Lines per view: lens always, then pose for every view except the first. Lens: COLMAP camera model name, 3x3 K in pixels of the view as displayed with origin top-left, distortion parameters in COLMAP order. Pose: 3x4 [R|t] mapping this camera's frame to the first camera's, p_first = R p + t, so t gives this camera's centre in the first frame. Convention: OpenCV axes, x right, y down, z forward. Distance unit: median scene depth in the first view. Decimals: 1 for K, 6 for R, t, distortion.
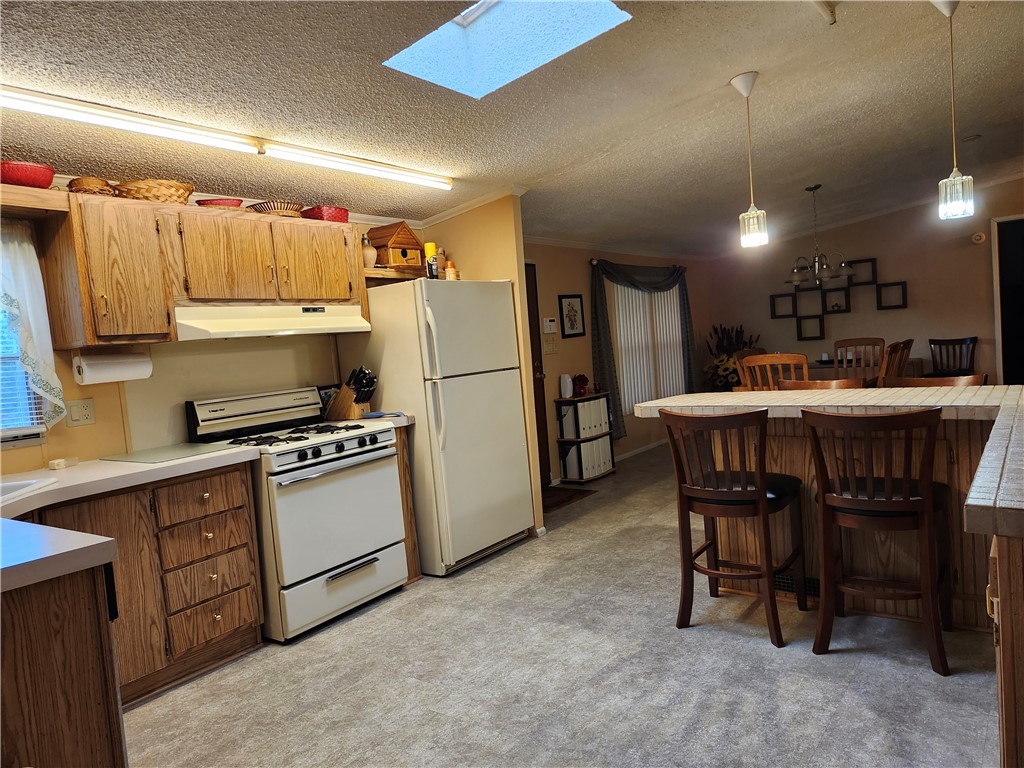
lens RADIAL K [[688.8, 0, 510.5], [0, 688.8, 395.7], [0, 0, 1]] dist [0.002986, -0.000370]
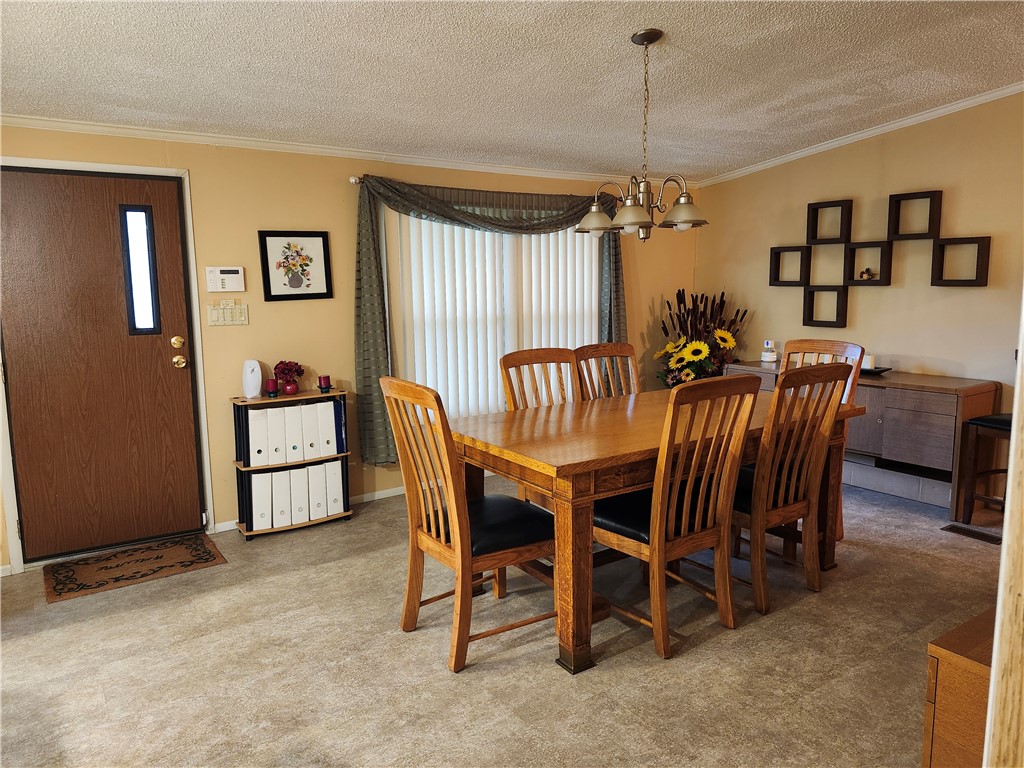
lens RADIAL K [[705.7, 0, 512.0], [0, 705.7, 384.0], [0, 0, 1]] dist [0.000226, -0.002399]
pose [[0.955026, 0.109027, -0.275751, 0.384045], [-0.086367, 0.991907, 0.093061, -0.070821], [0.283666, -0.065060, 0.956714, 0.359560]]
